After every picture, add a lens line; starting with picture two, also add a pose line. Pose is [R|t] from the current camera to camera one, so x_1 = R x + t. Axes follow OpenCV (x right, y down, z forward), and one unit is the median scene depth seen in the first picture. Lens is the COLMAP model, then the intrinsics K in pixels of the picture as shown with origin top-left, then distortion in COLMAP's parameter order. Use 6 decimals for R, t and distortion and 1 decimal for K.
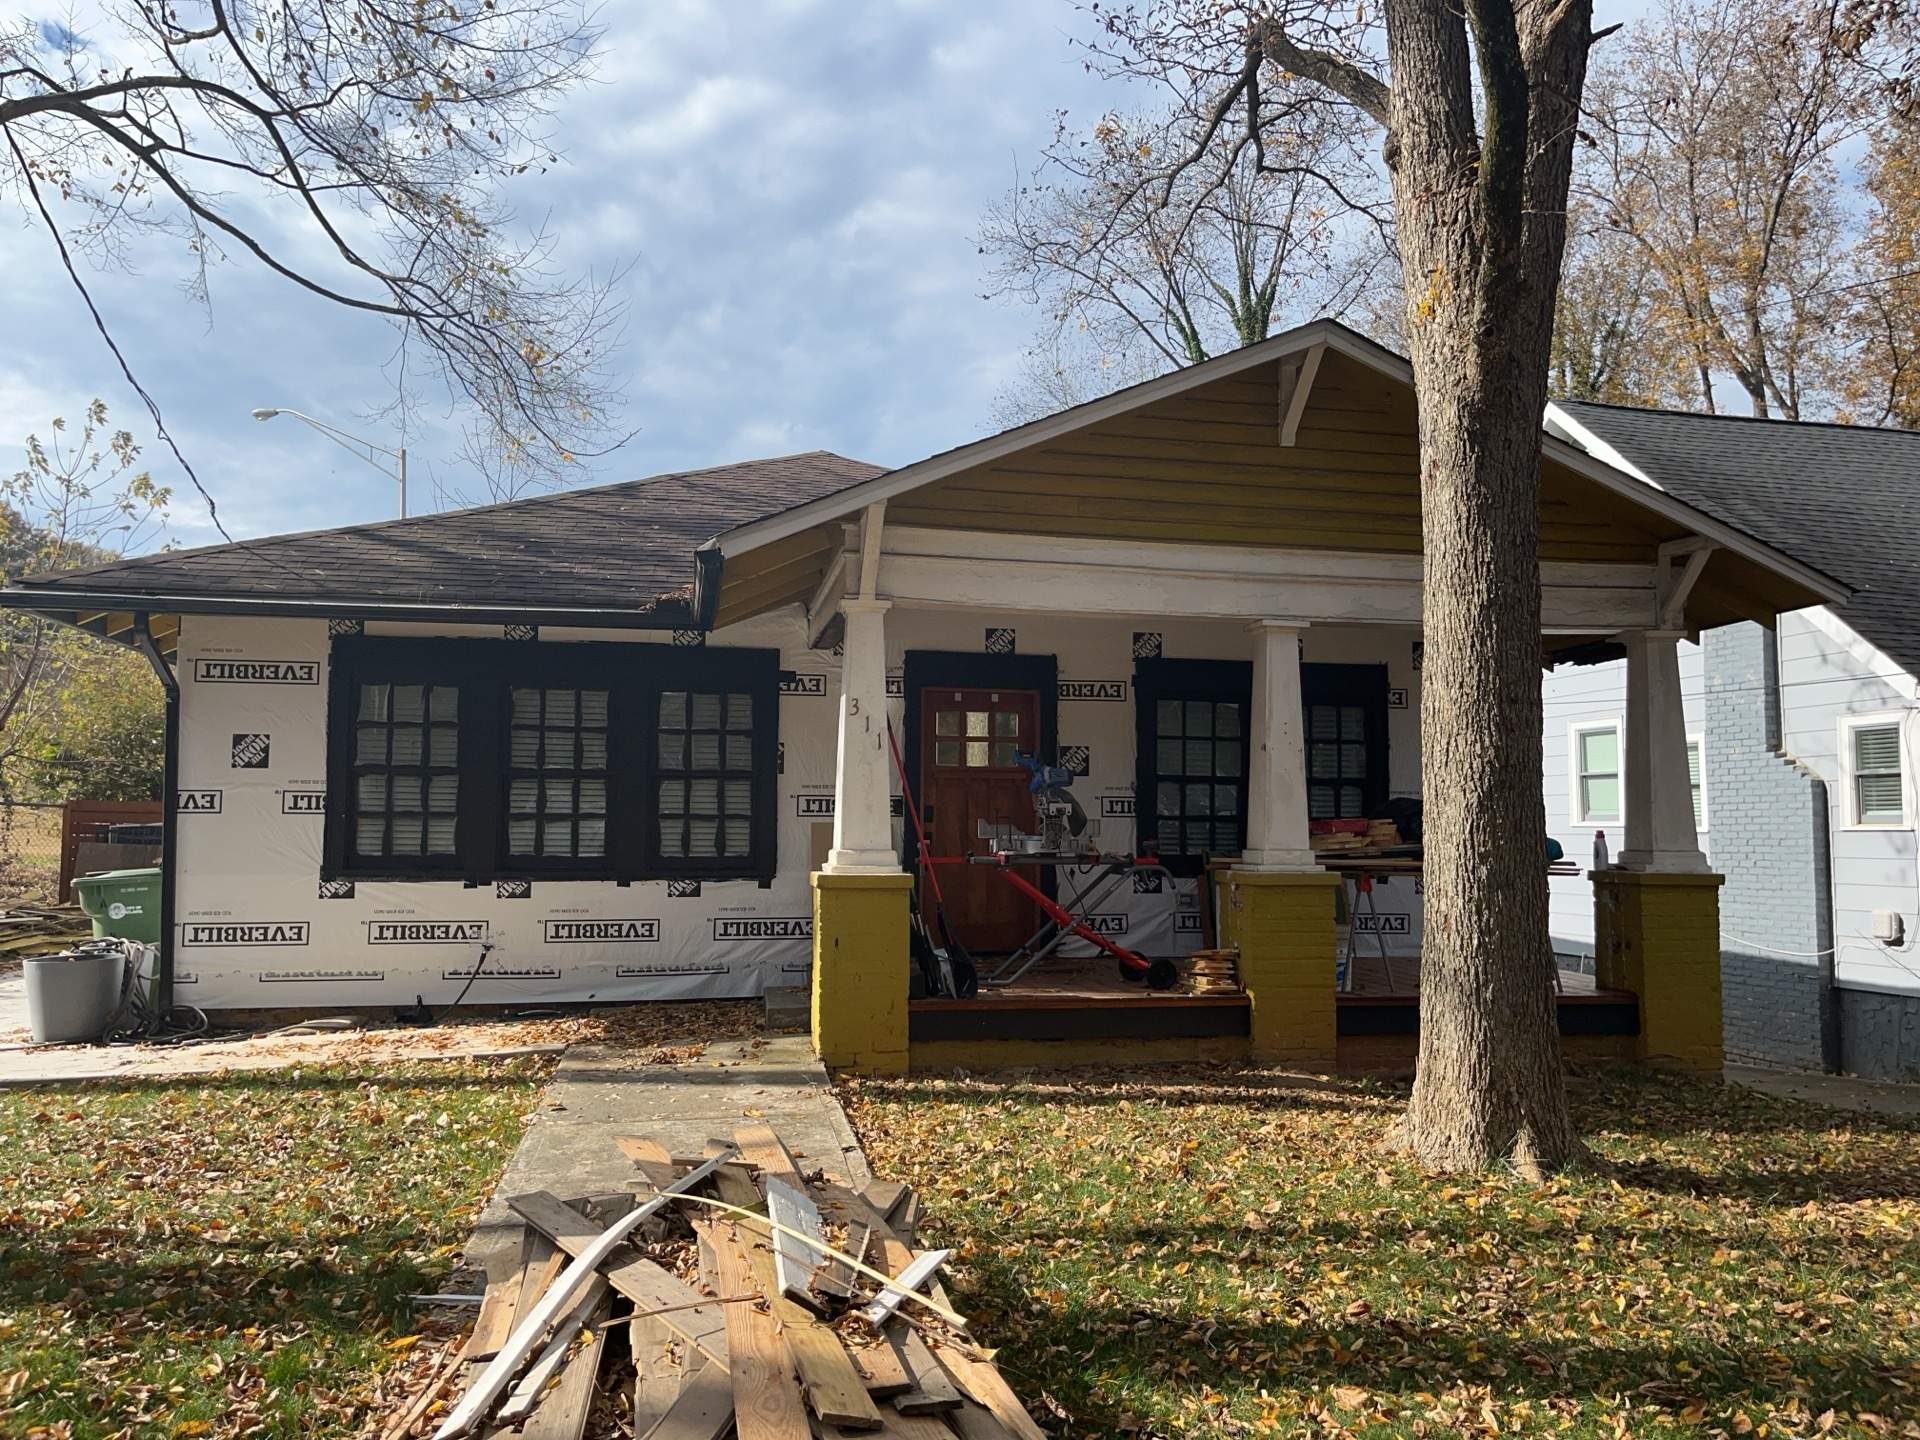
lens RADIAL K [[1444.0, 0, 988.2], [0, 1444.0, 717.1], [0, 0, 1]] dist [0.061681, -0.090154]
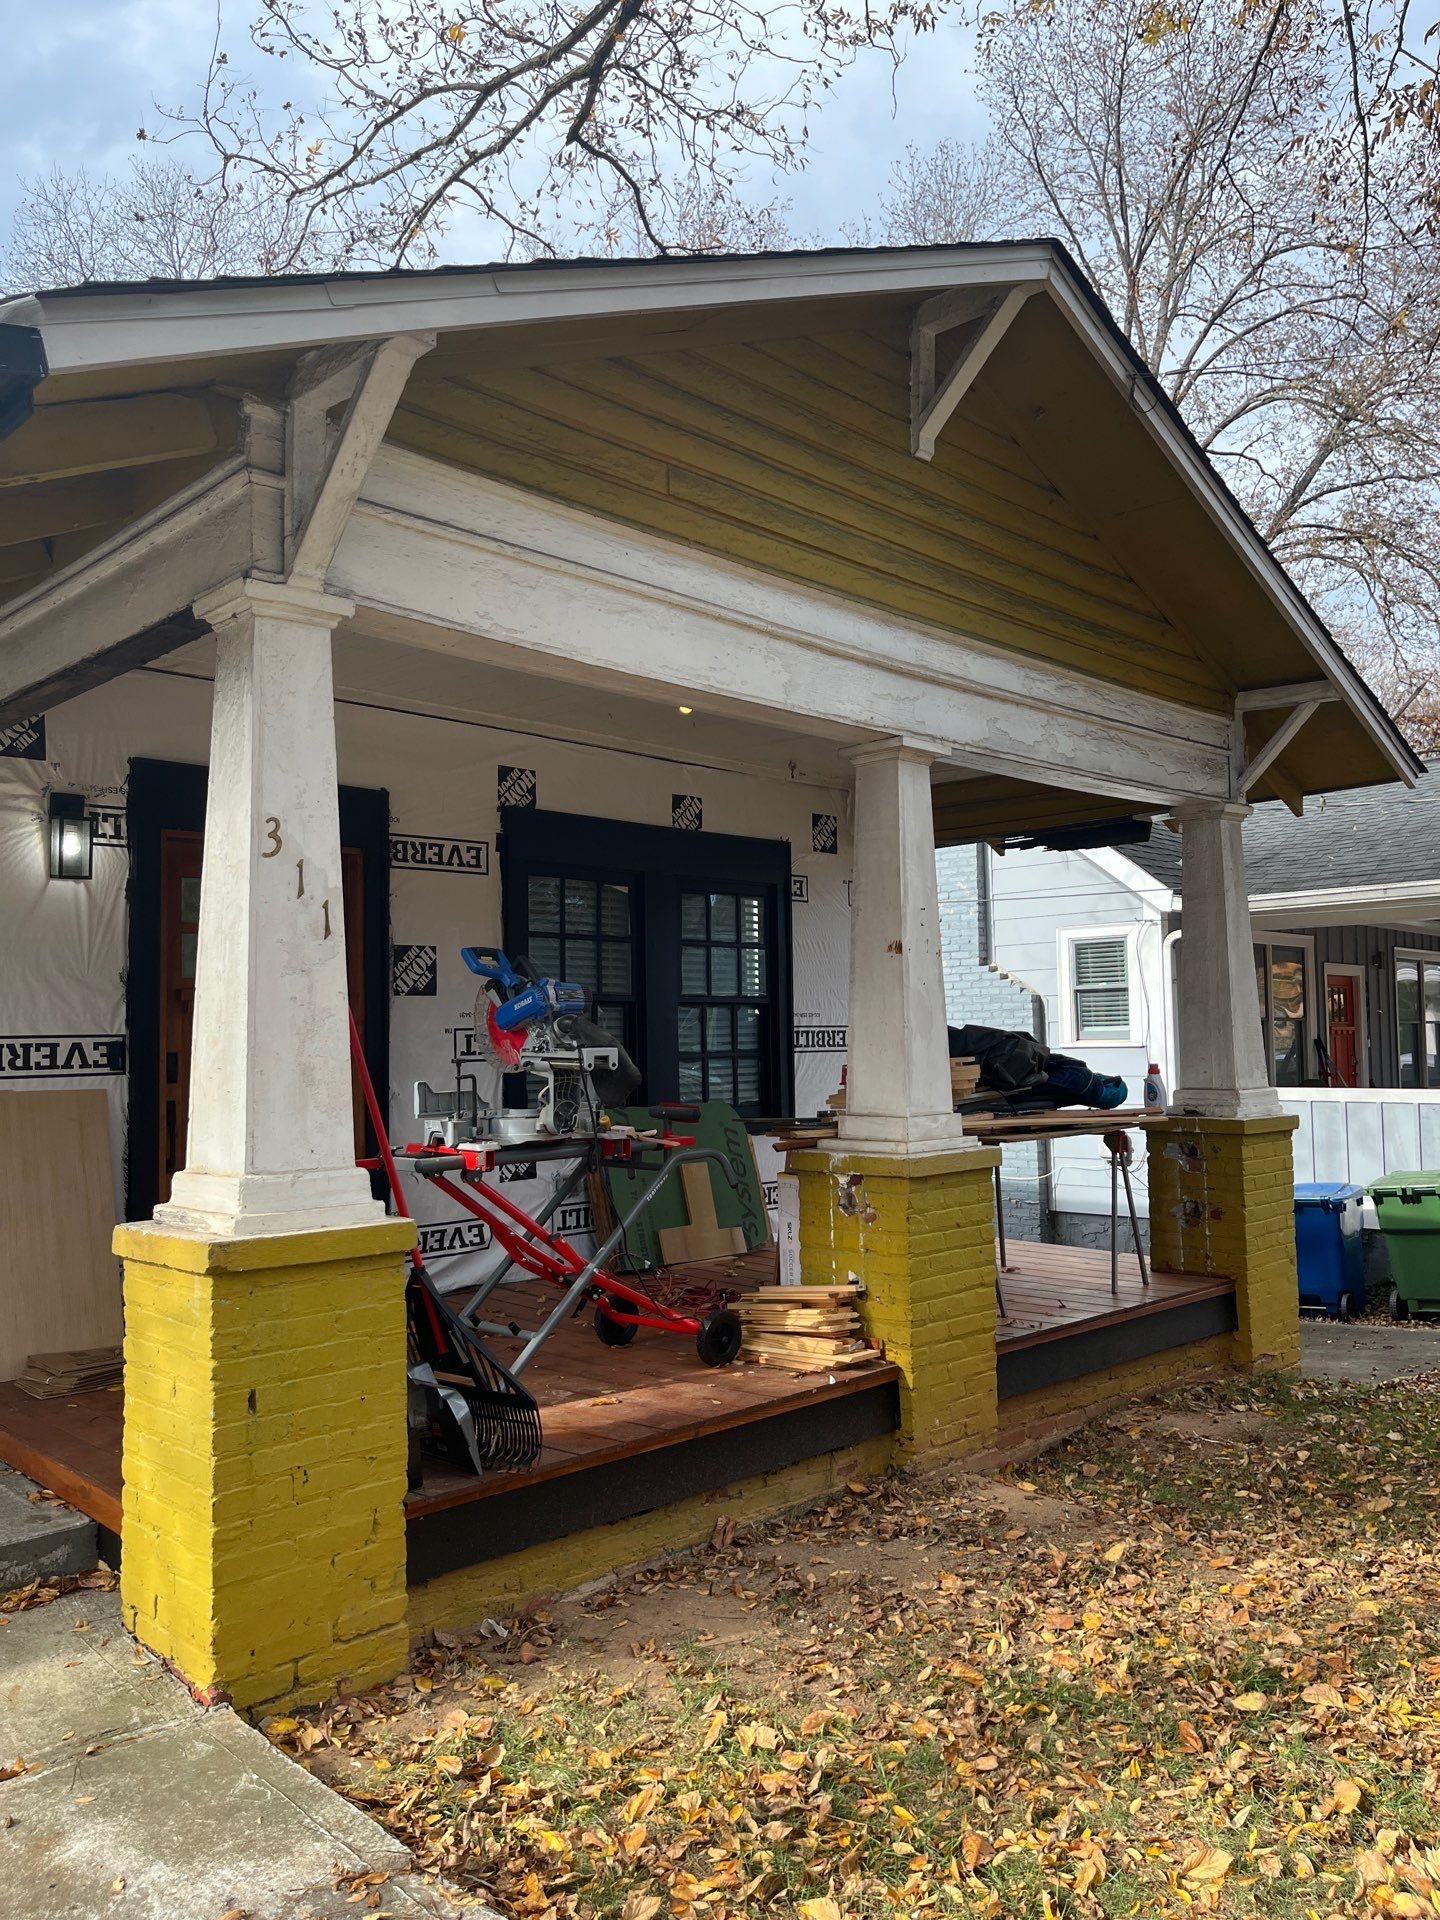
lens RADIAL K [[1444.0, 0, 709.8], [0, 1444.0, 960.7], [0, 0, 1]] dist [0.061681, -0.090154]
pose [[0.839263, 0.008605, 0.543657, -0.174271], [-0.018806, 0.999736, 0.013209, 0.017151], [-0.543400, -0.021310, 0.839204, 0.453695]]
